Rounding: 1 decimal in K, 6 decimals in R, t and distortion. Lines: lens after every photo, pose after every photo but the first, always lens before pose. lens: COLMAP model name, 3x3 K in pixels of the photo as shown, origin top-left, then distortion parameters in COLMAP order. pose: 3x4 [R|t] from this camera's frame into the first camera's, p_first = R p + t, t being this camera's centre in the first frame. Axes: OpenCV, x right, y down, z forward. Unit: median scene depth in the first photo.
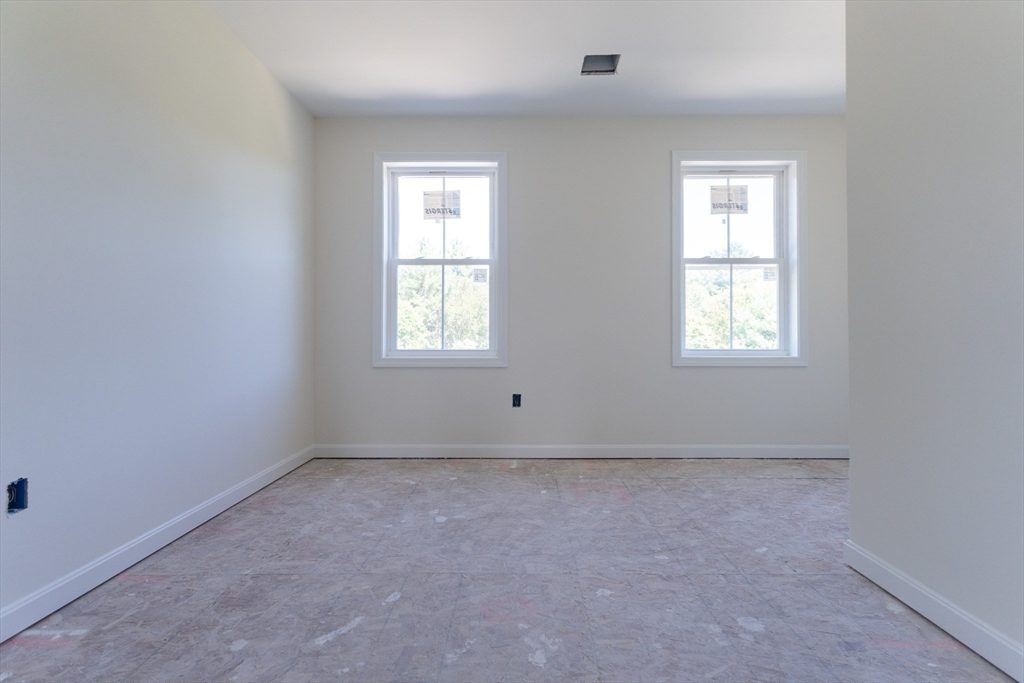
lens RADIAL K [[515.5, 0, 513.8], [0, 515.5, 330.9], [0, 0, 1]] dist [0.001778, 0.000164]
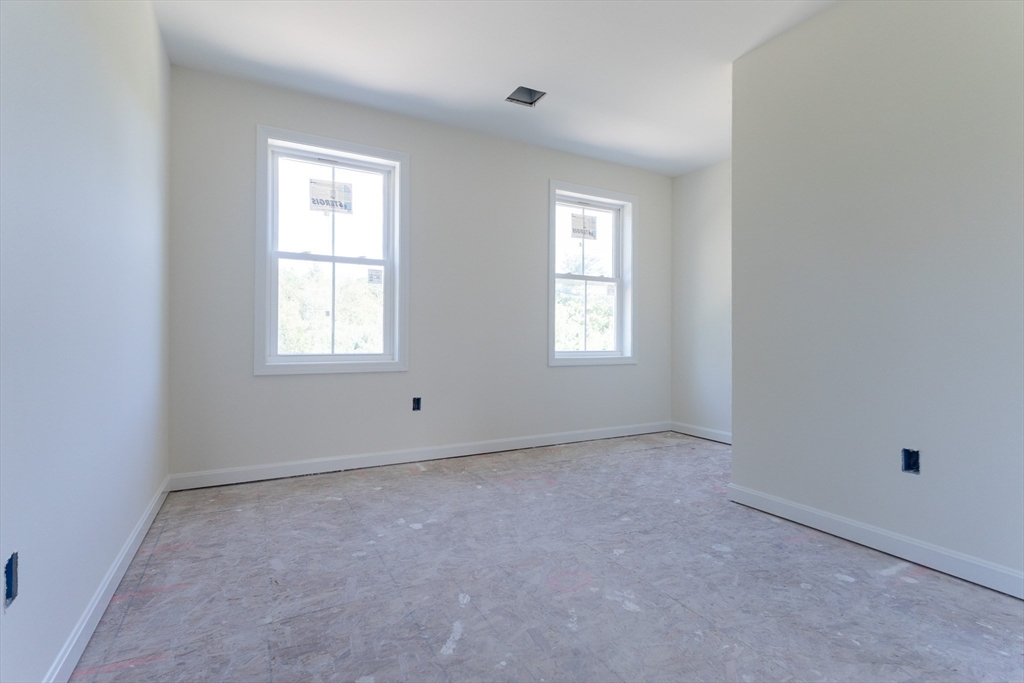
lens RADIAL K [[508.7, 0, 538.6], [0, 508.7, 335.9], [0, 0, 1]] dist [0.000893, 0.000095]
pose [[0.860109, 0.005950, 0.510076, -0.363243], [-0.009561, 0.999944, 0.004458, -0.005045], [-0.510021, -0.008712, 0.860118, 0.037703]]
